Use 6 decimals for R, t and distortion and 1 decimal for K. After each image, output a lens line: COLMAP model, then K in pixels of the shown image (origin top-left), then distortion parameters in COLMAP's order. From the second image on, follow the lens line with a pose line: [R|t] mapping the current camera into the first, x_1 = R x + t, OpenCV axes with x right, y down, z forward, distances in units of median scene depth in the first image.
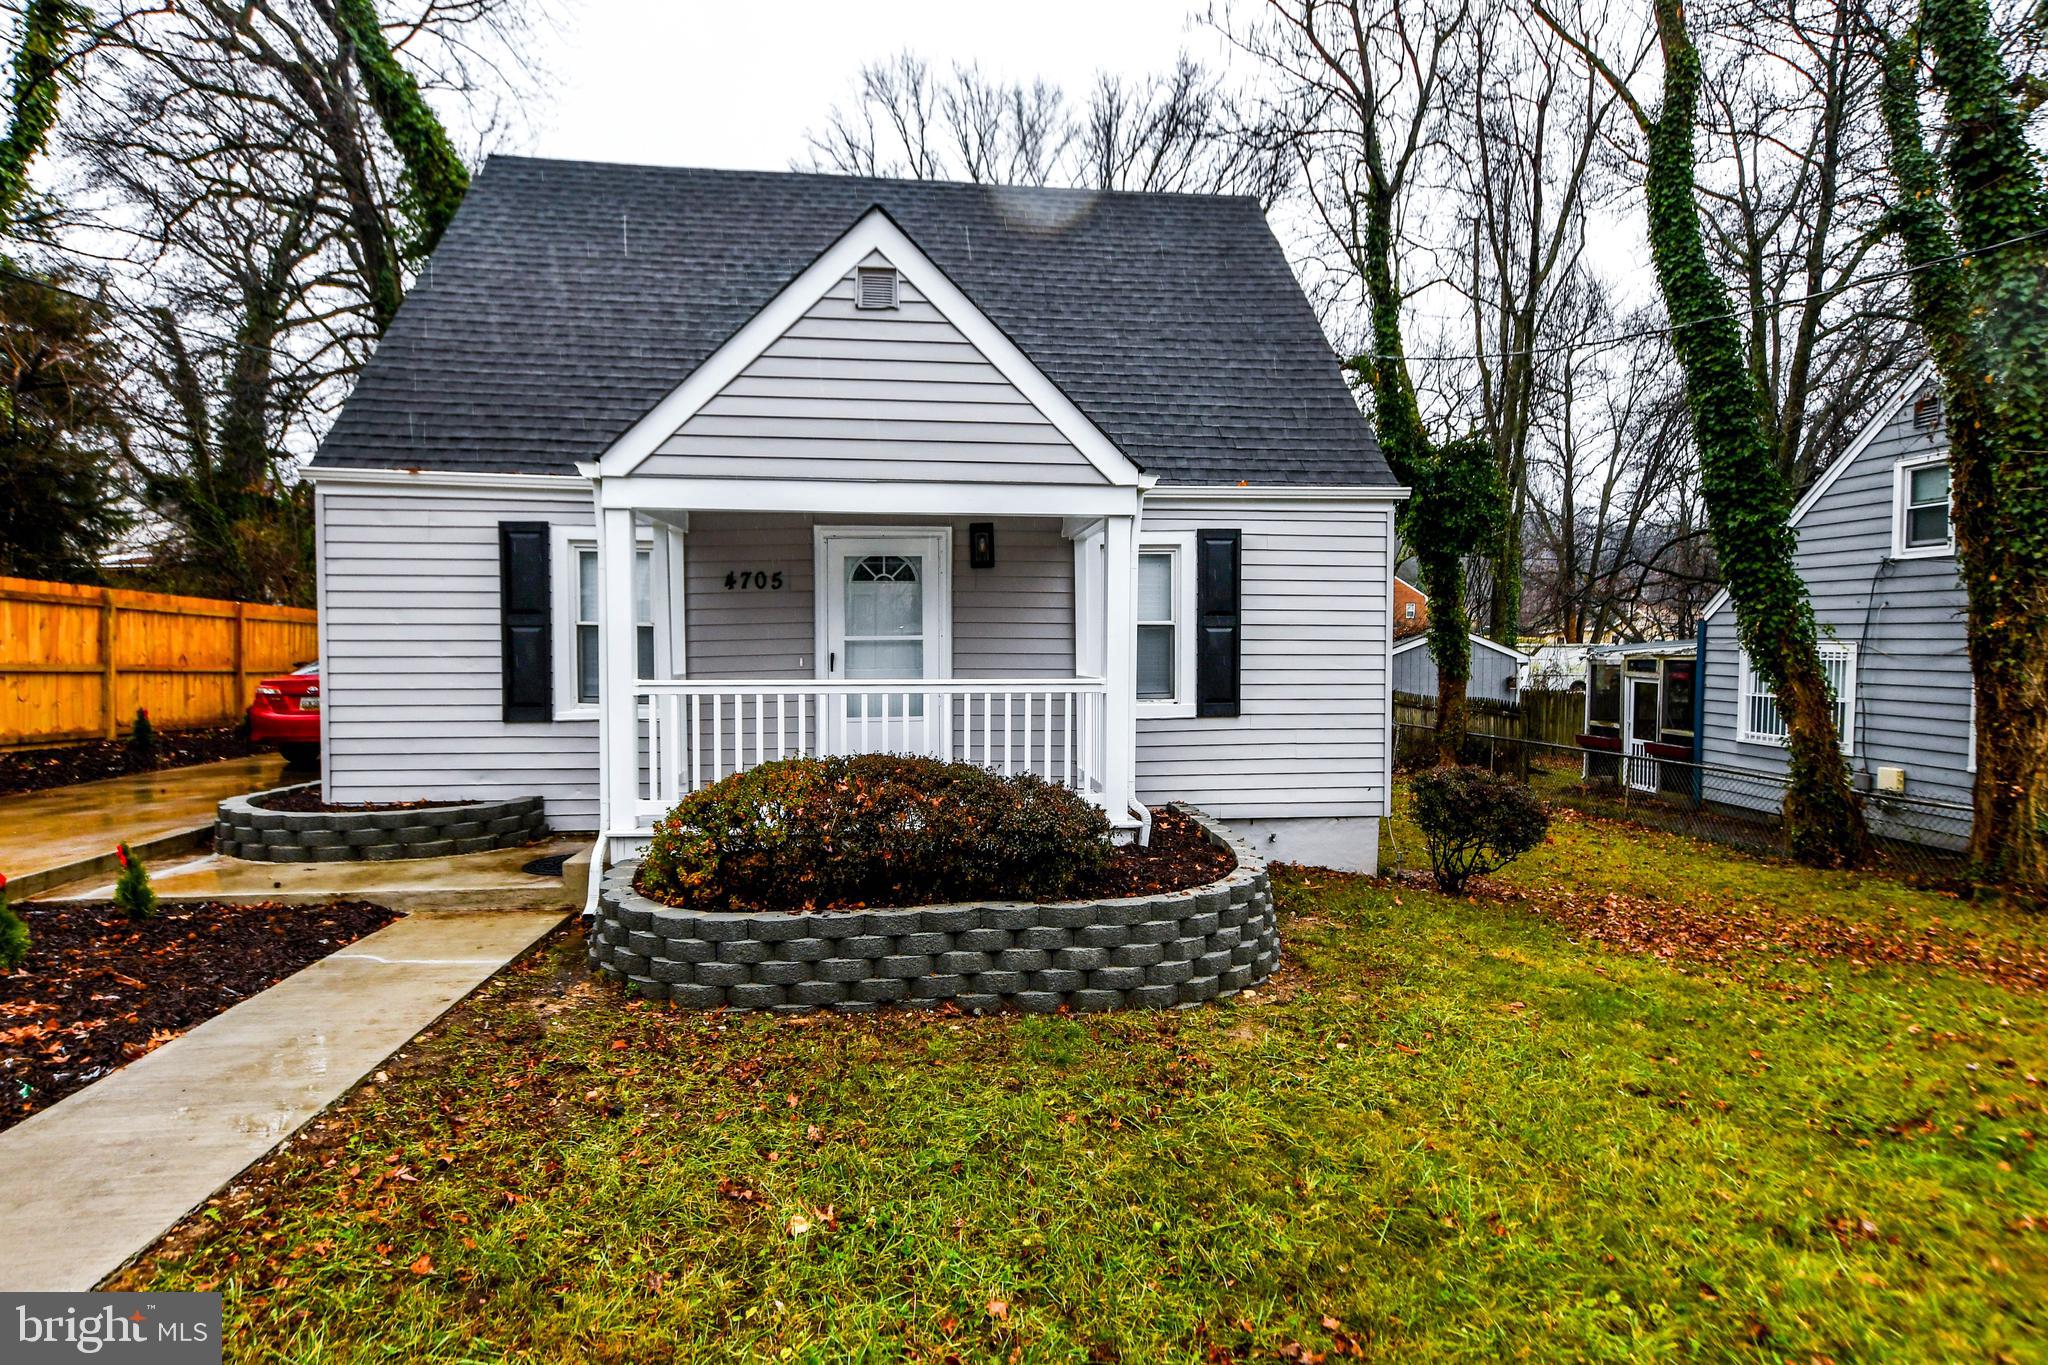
lens RADIAL K [[1045.8, 0, 1023.0], [0, 1045.8, 672.7], [0, 0, 1]] dist [0.003281, 0.000660]
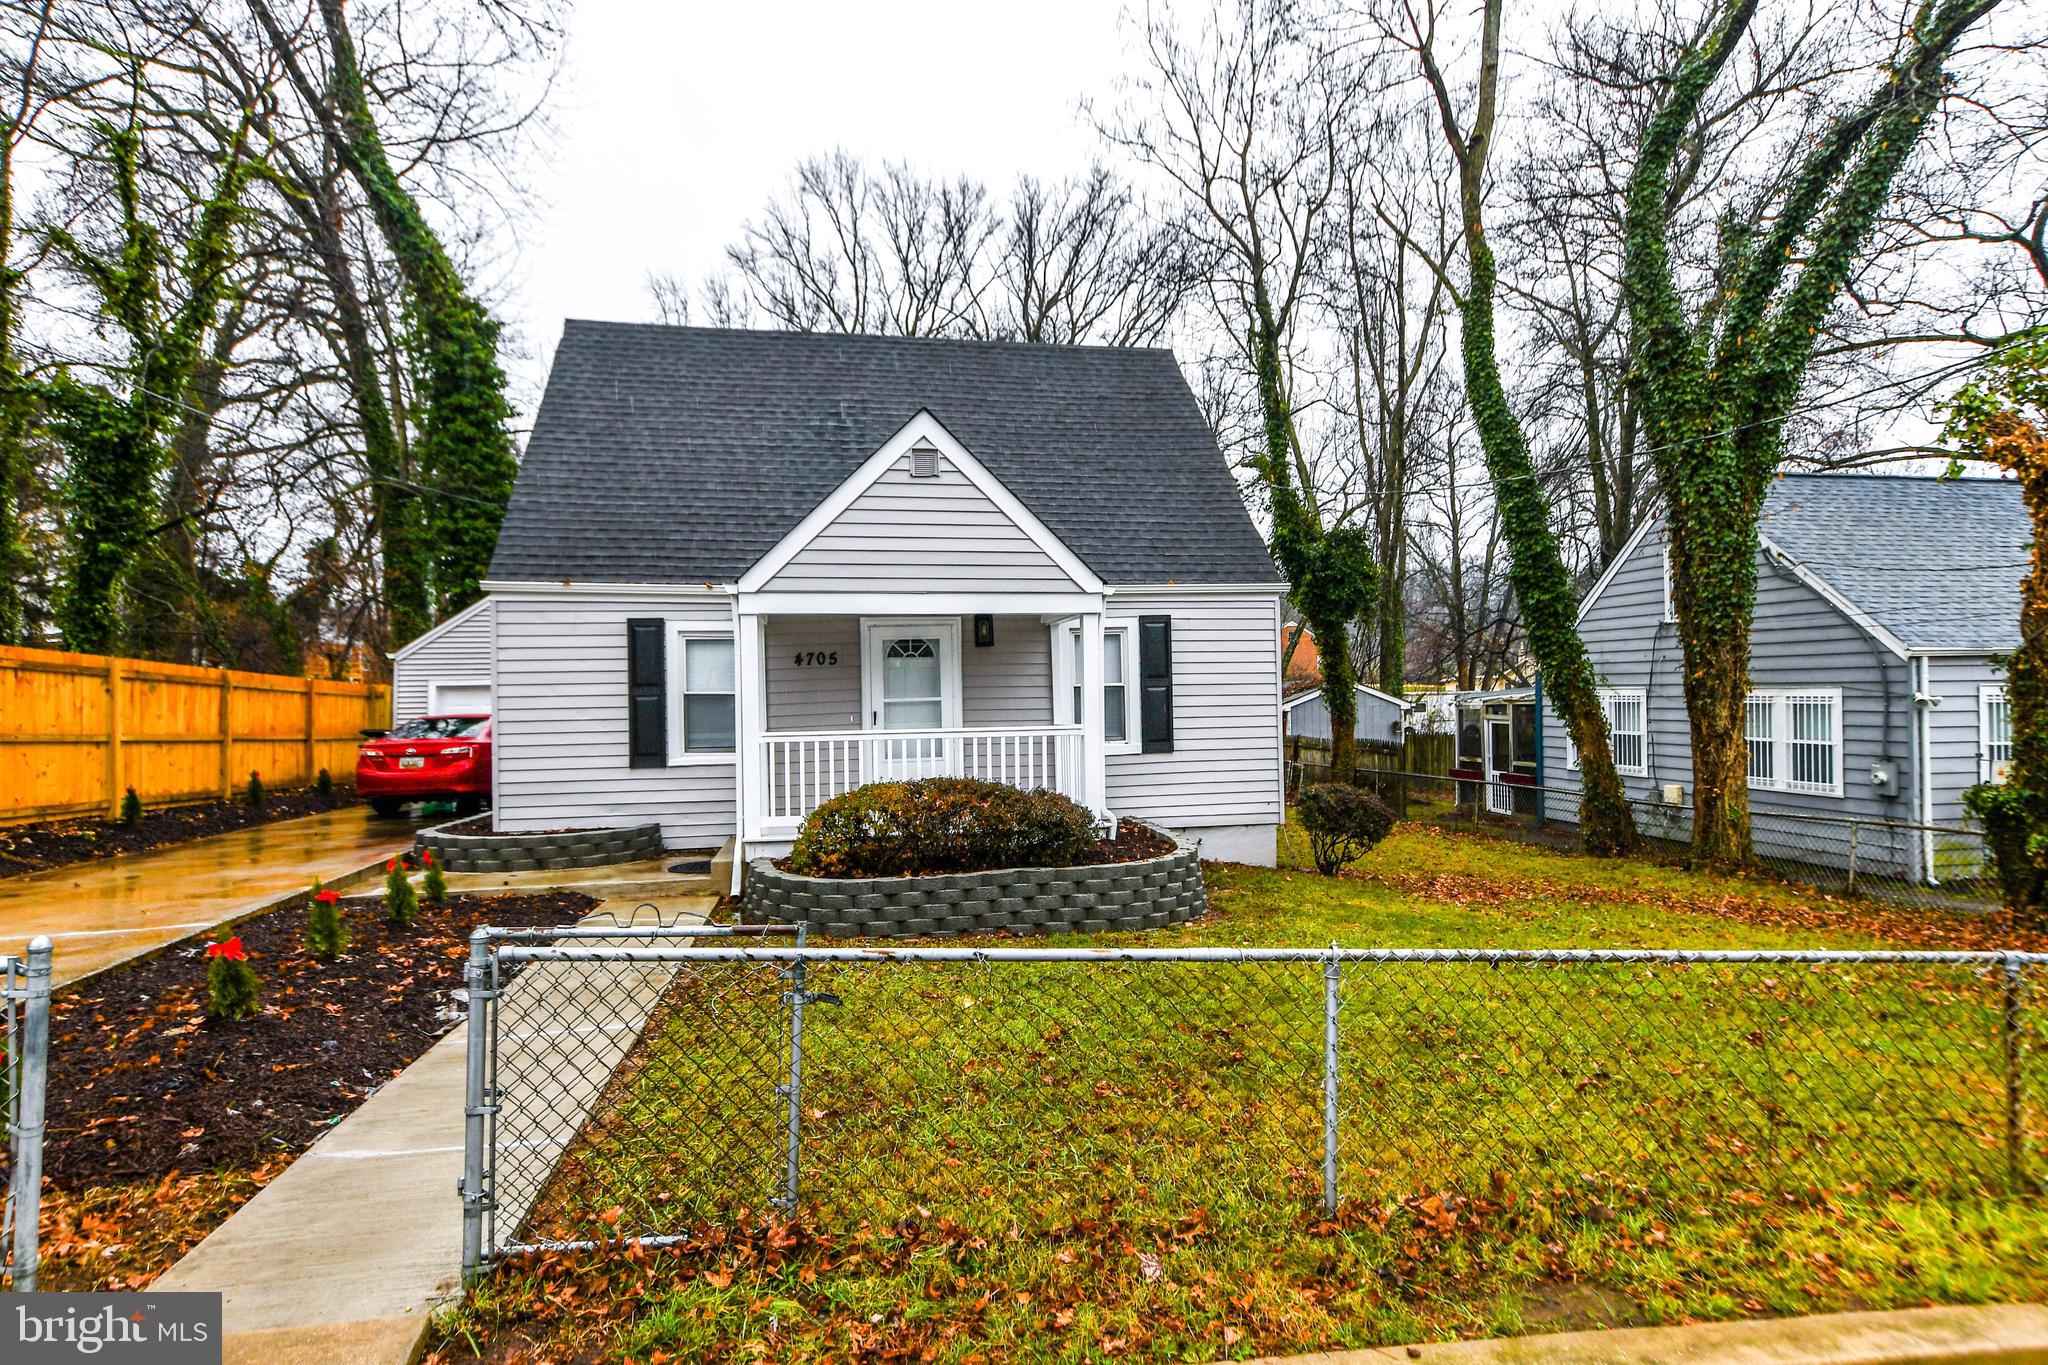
lens RADIAL K [[1062.6, 0, 1021.8], [0, 1062.6, 671.5], [0, 0, 1]] dist [0.002474, 0.000408]
pose [[0.996993, -0.017354, 0.075525, -0.091637], [0.021423, 0.998343, -0.053409, 0.006844], [-0.074473, 0.054866, 0.995713, -0.365631]]
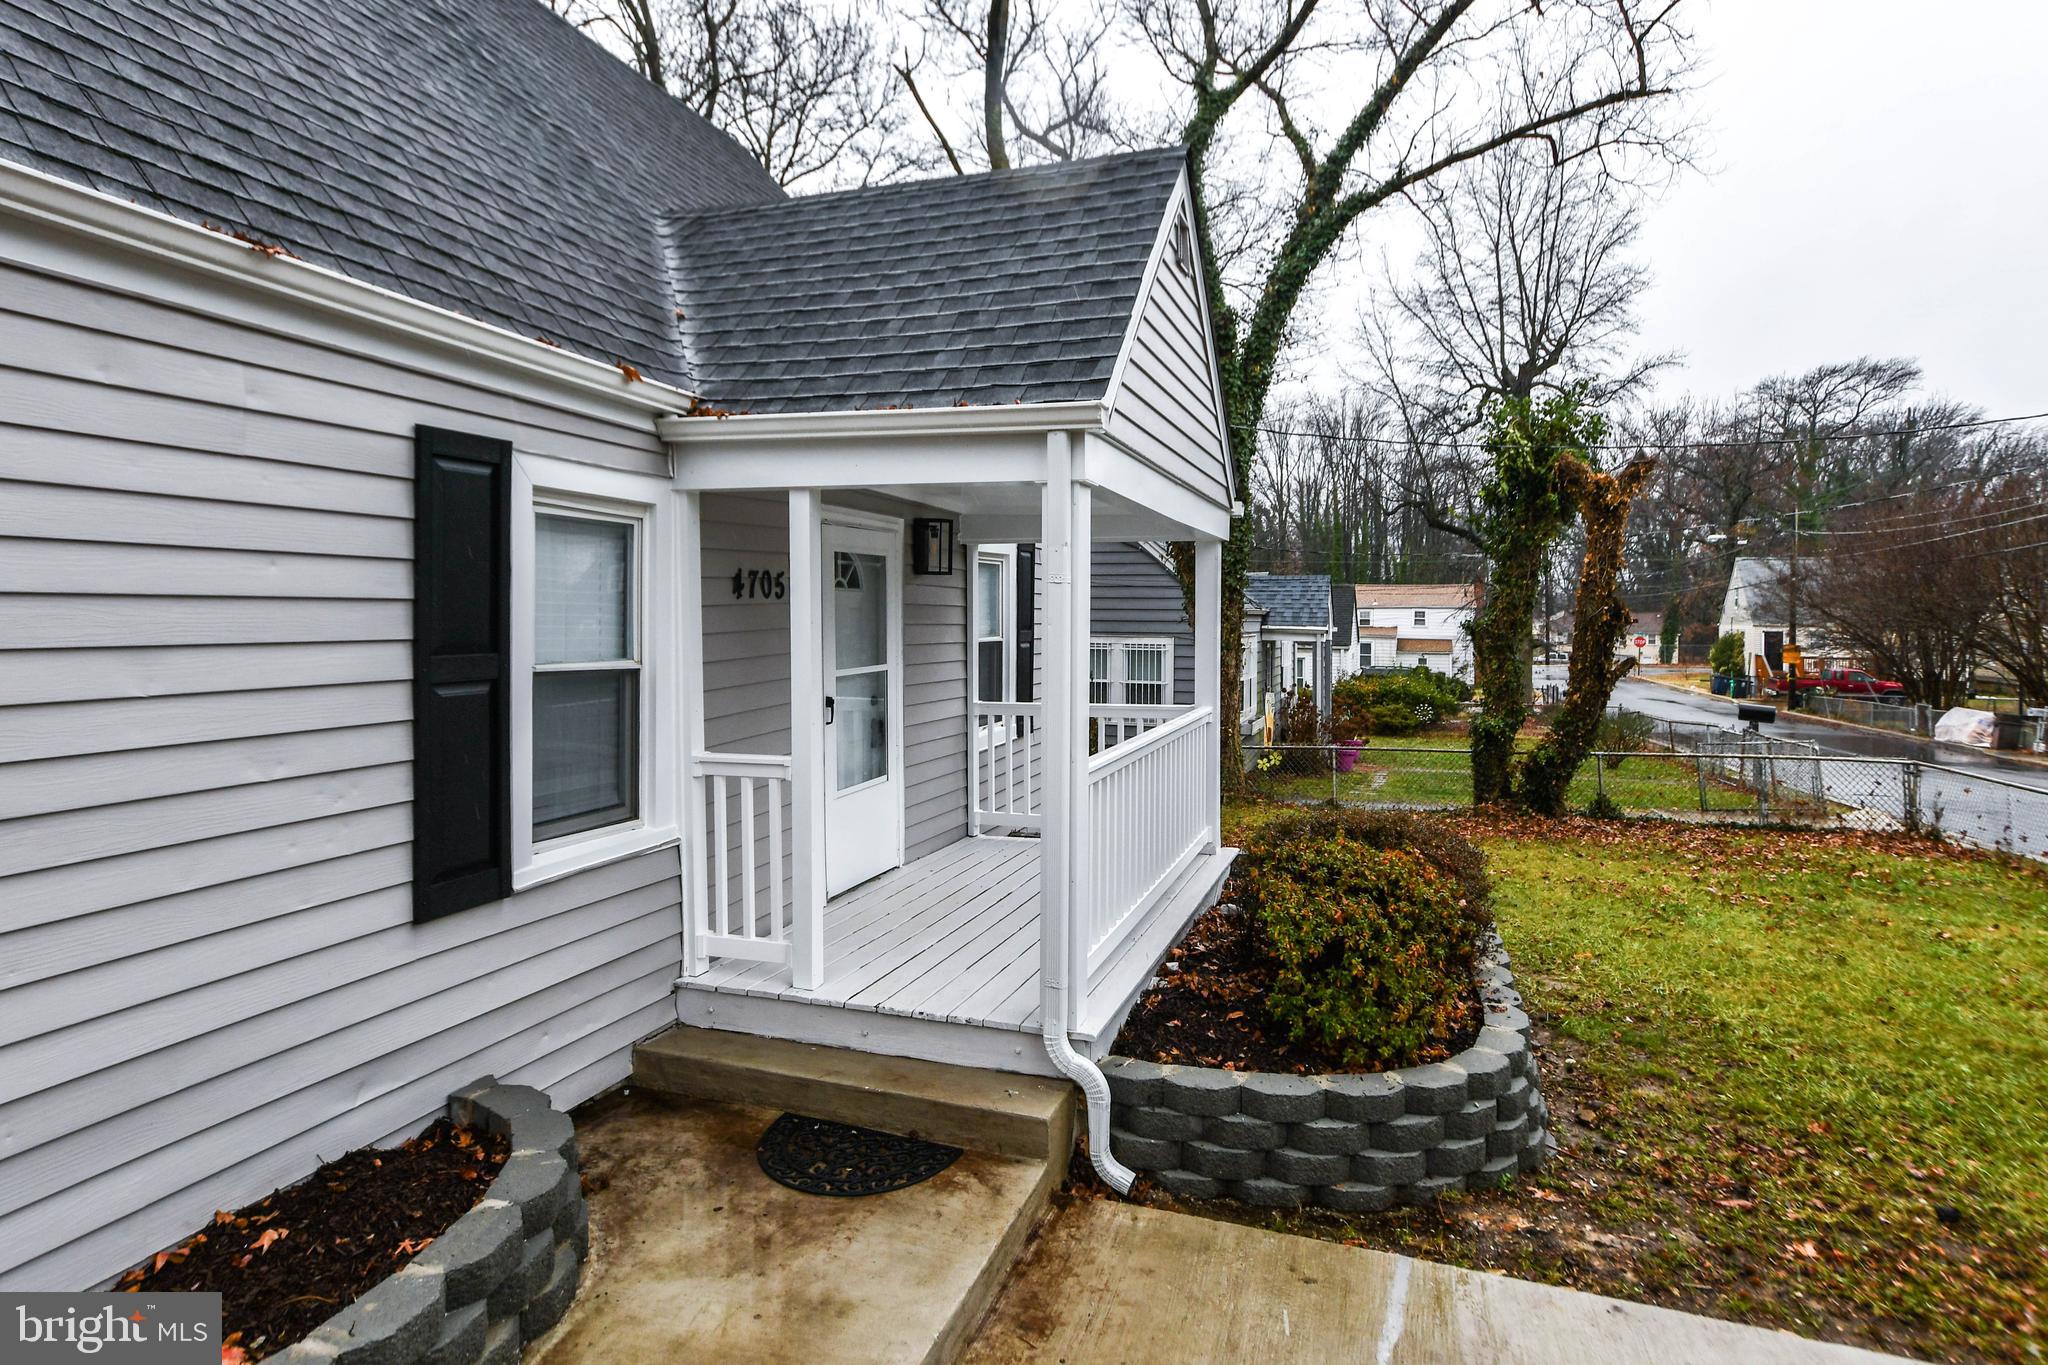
lens RADIAL K [[1097.9, 0, 1016.6], [0, 1097.9, 620.5], [0, 0, 1]] dist [0.003898, 0.000772]
pose [[0.439889, -0.004815, 0.898039, -0.717088], [0.025367, 0.999653, -0.007066, -0.056284], [-0.897694, 0.025889, 0.439859, 0.563798]]
